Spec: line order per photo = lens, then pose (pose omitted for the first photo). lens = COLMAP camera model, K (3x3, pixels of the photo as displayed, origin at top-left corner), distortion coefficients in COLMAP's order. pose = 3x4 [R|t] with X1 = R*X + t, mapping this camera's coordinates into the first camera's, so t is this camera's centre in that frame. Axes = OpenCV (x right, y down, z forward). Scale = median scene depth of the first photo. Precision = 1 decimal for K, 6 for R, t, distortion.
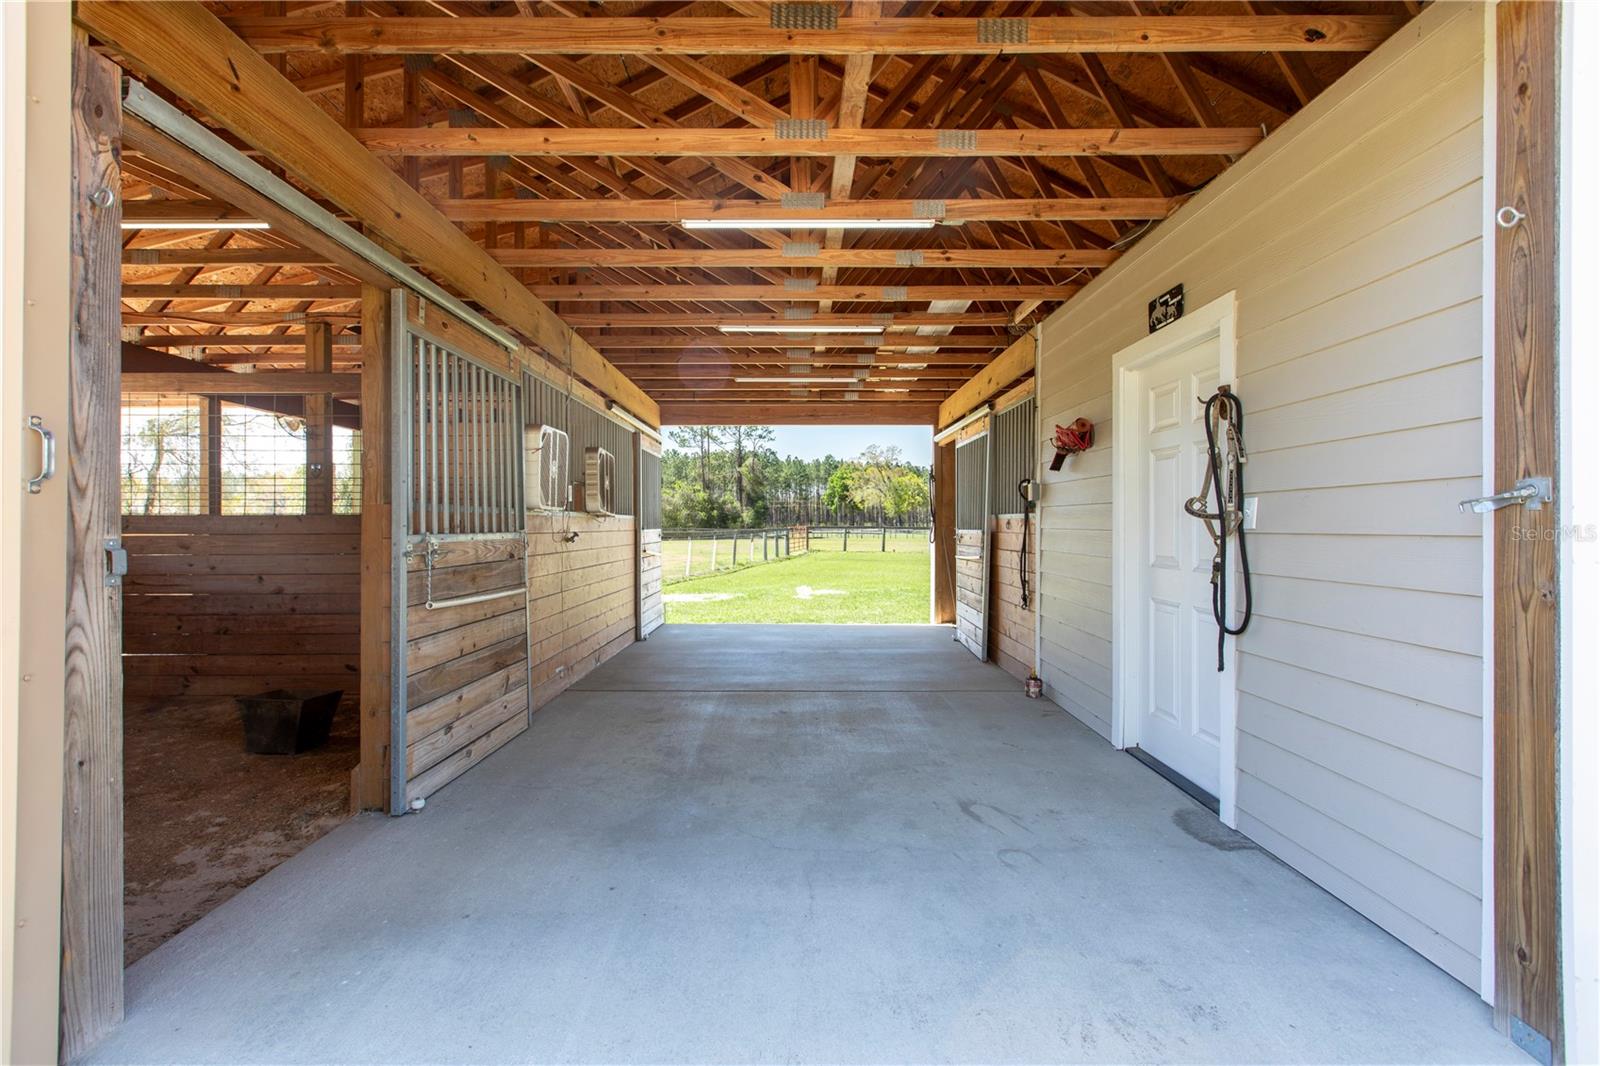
lens RADIAL K [[722.9, 0, 800.5], [0, 722.9, 525.0], [0, 0, 1]] dist [0.002625, 0.000205]
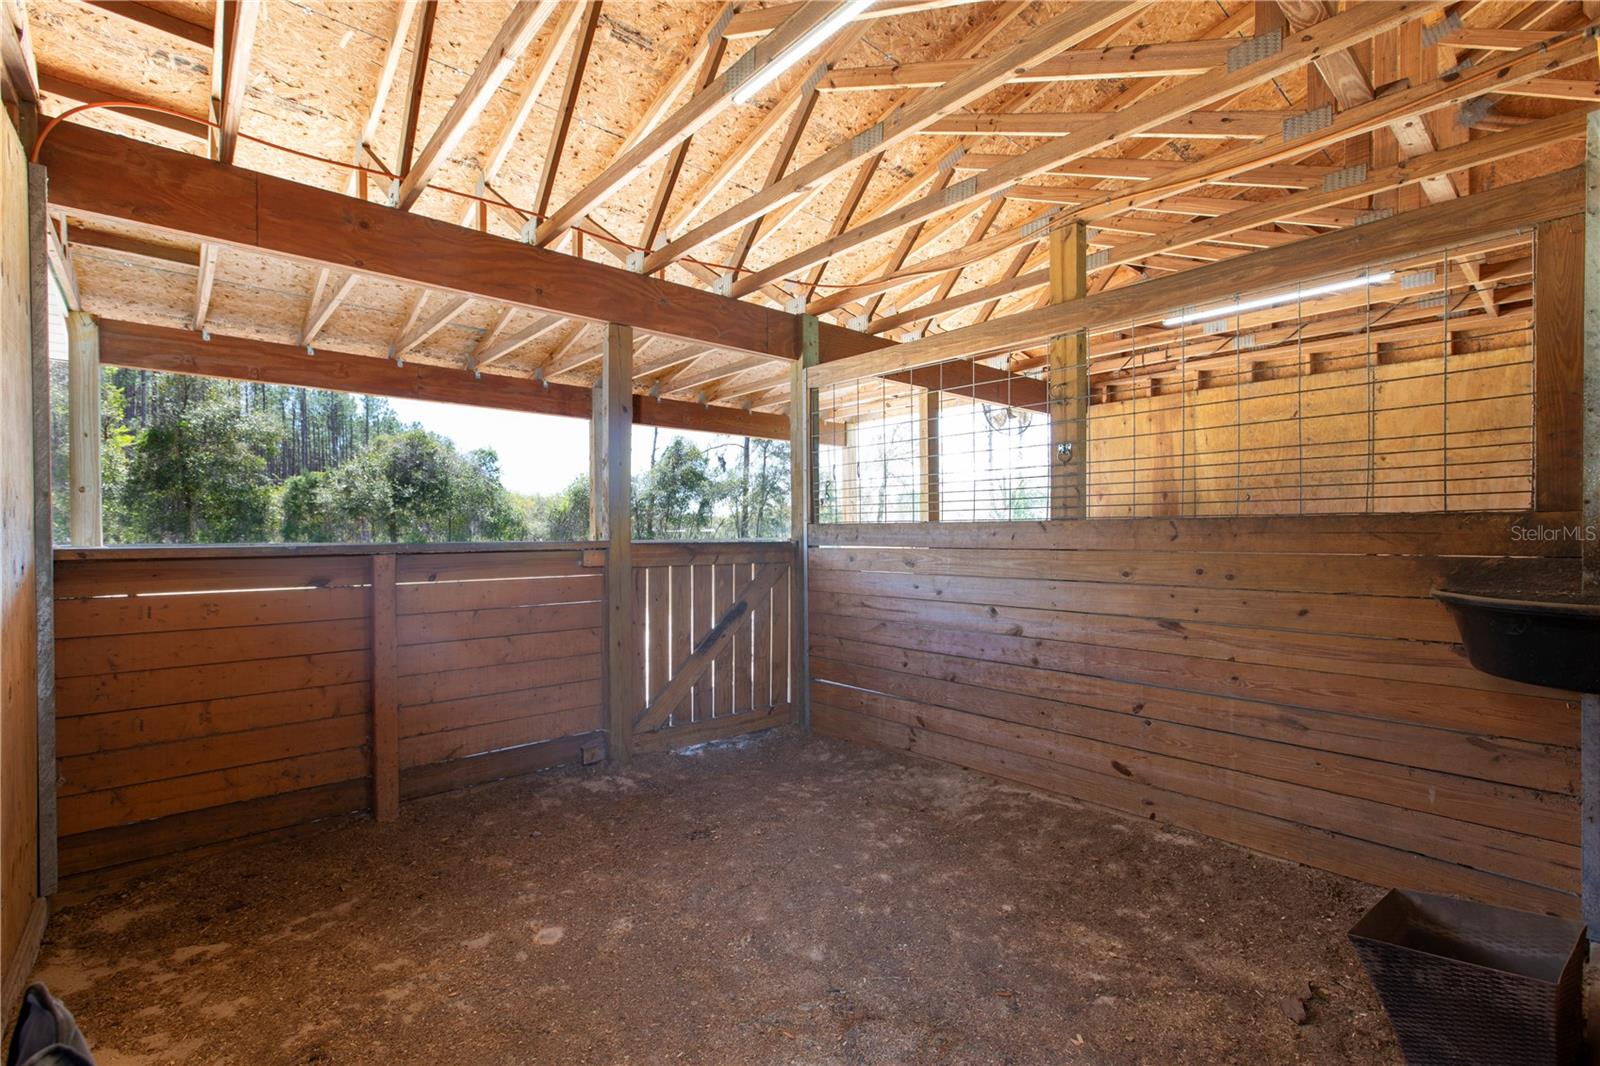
lens RADIAL K [[722.9, 0, 801.5], [0, 722.9, 534.5], [0, 0, 1]] dist [0.002625, 0.000205]
pose [[0.666596, -0.000051, -0.745419, -0.343012], [0.004949, 0.999978, 0.004357, -0.005194], [0.745402, -0.006594, 0.666582, 0.388141]]
